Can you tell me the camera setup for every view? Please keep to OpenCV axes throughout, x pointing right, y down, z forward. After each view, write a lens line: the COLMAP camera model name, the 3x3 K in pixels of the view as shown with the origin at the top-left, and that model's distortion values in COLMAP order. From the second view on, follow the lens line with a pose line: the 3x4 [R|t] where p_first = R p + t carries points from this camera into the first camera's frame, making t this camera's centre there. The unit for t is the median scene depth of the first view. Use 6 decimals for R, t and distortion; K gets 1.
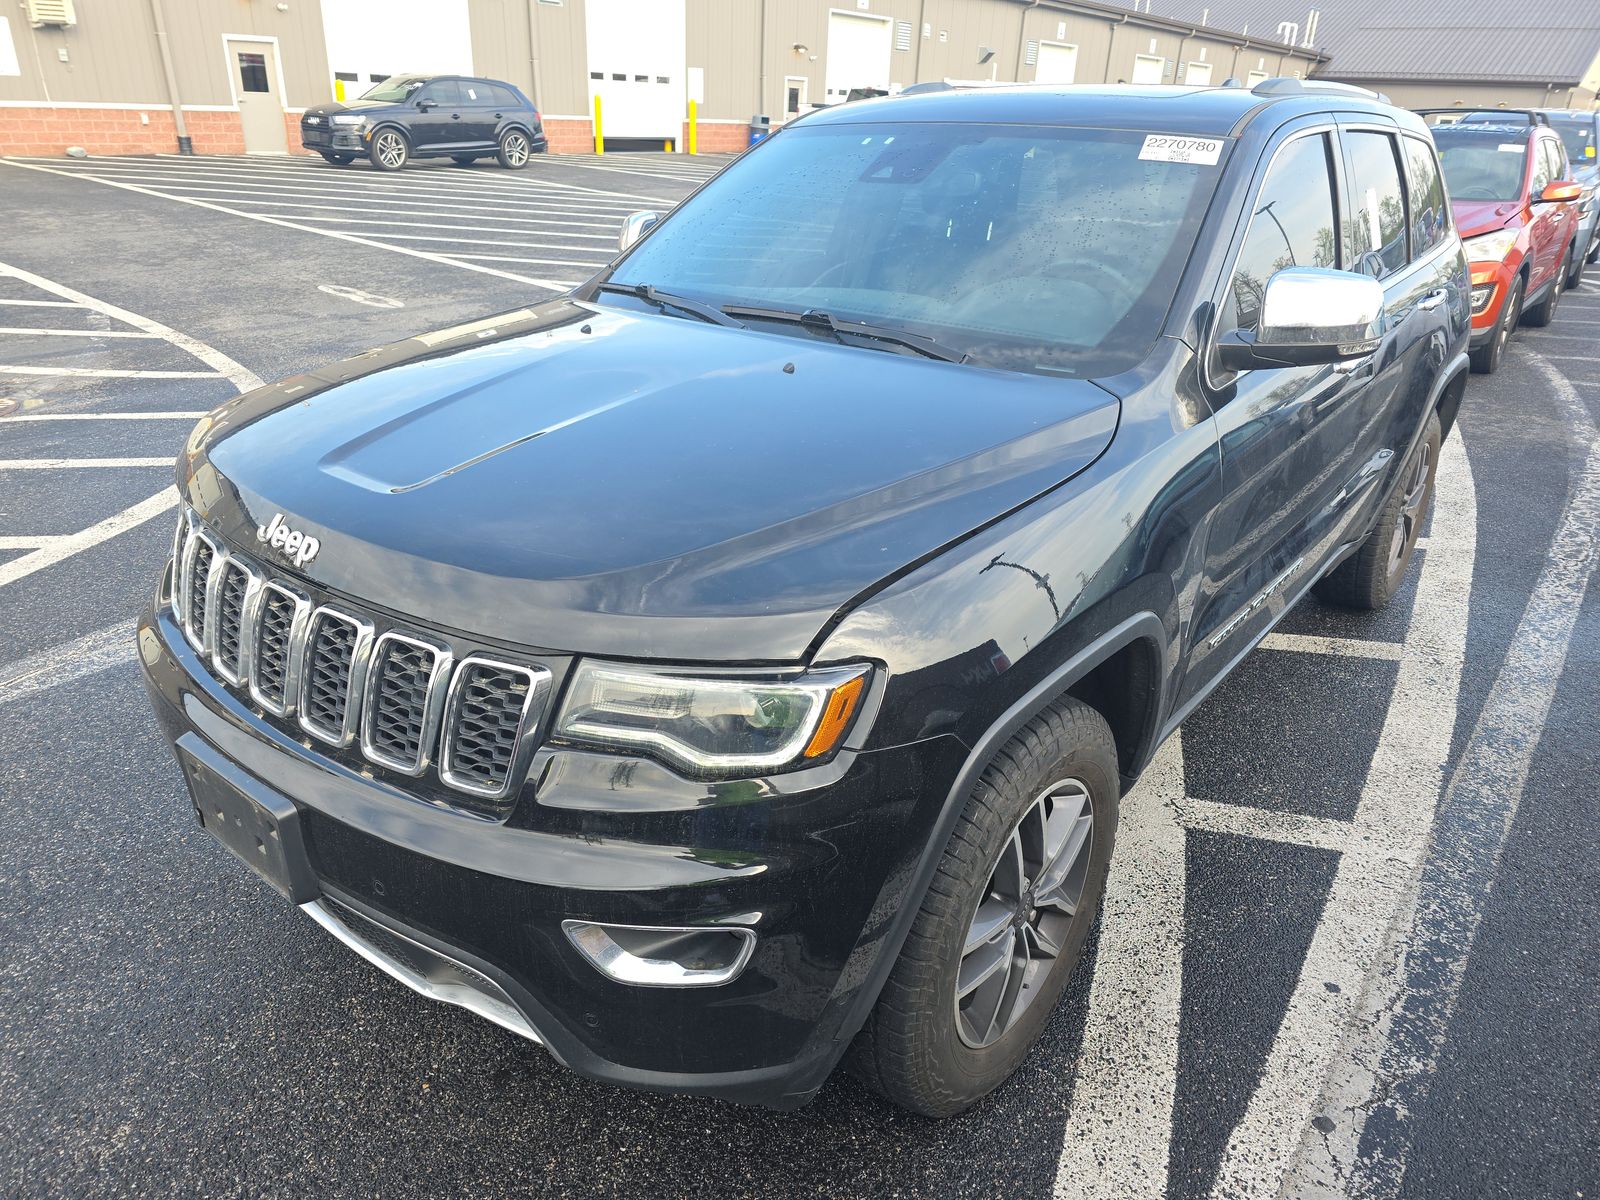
lens RADIAL K [[1084.4, 0, 800.0], [0, 1084.4, 600.0], [0, 0, 1]] dist [-0.003218, -0.002395]
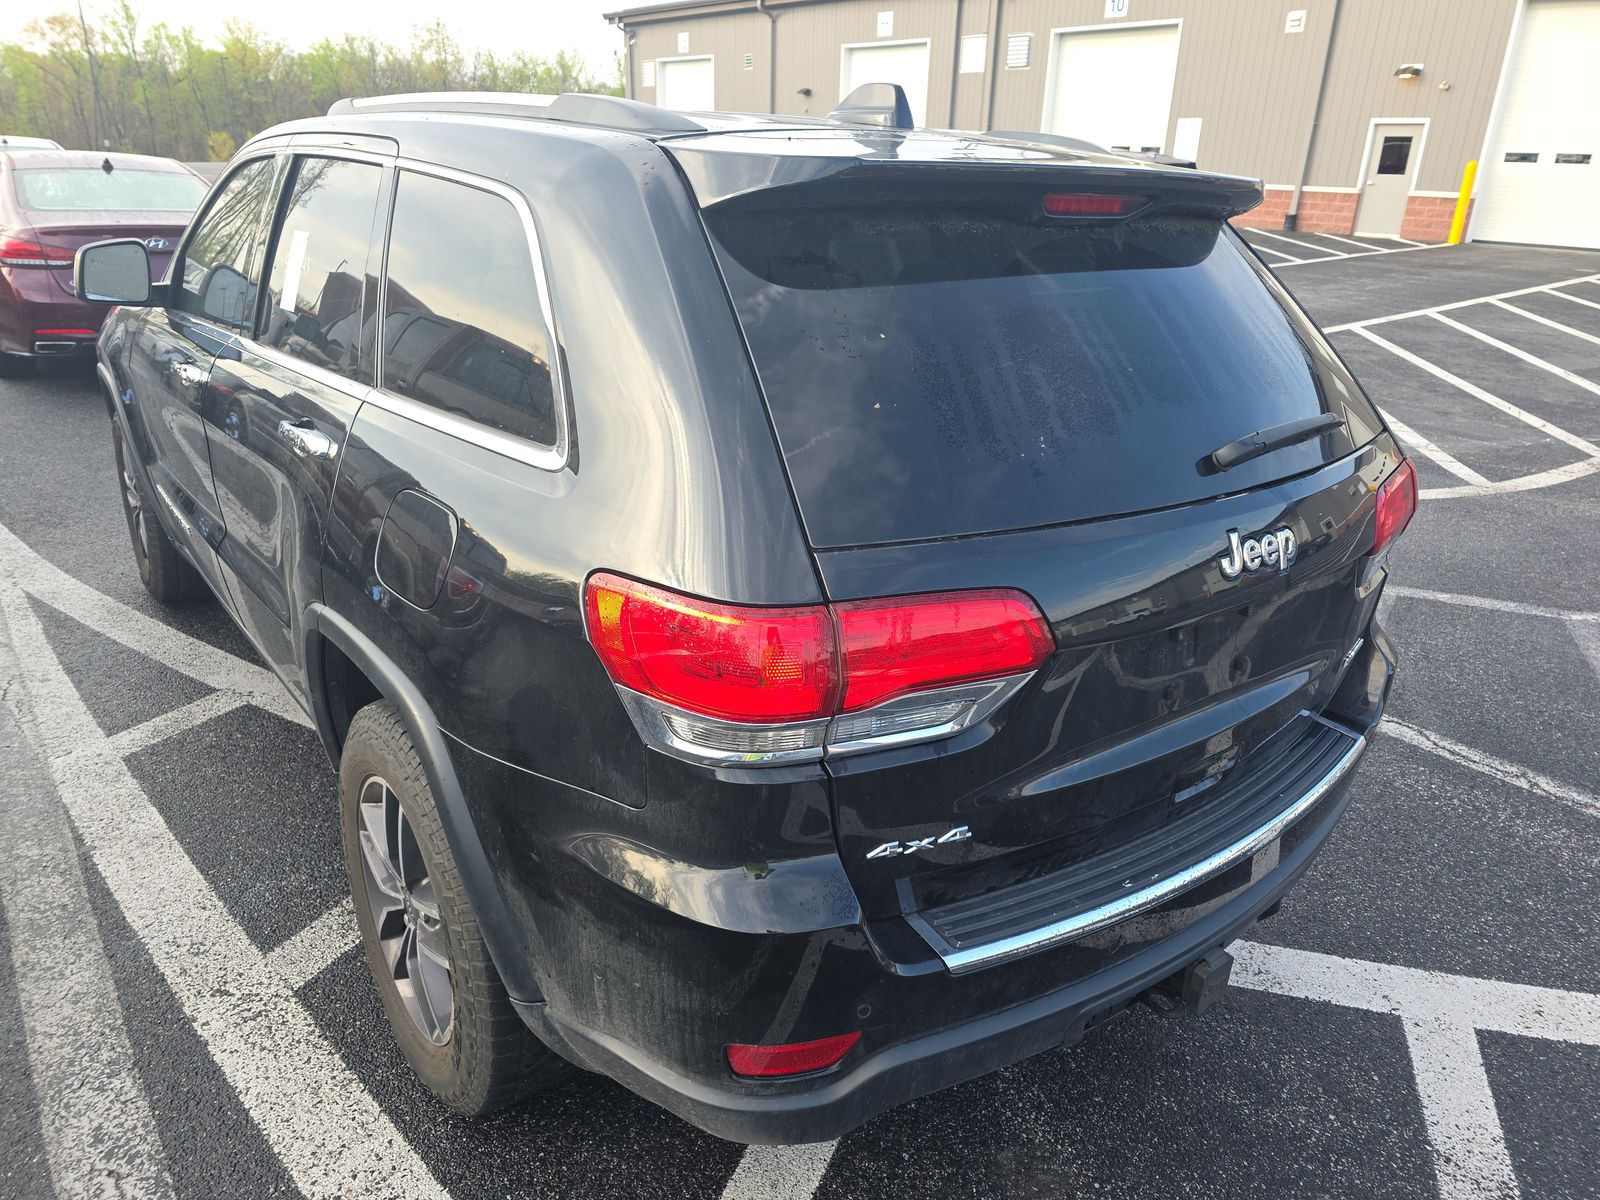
lens RADIAL K [[1110.0, 0, 800.0], [0, 1110.0, 600.0], [0, 0, 1]] dist [0.003589, -0.028958]
pose [[-0.237981, 0.322430, -0.916190, 1.141964], [-0.428774, 0.811522, 0.396970, -0.573435], [0.871503, 0.487309, -0.054877, 1.368413]]
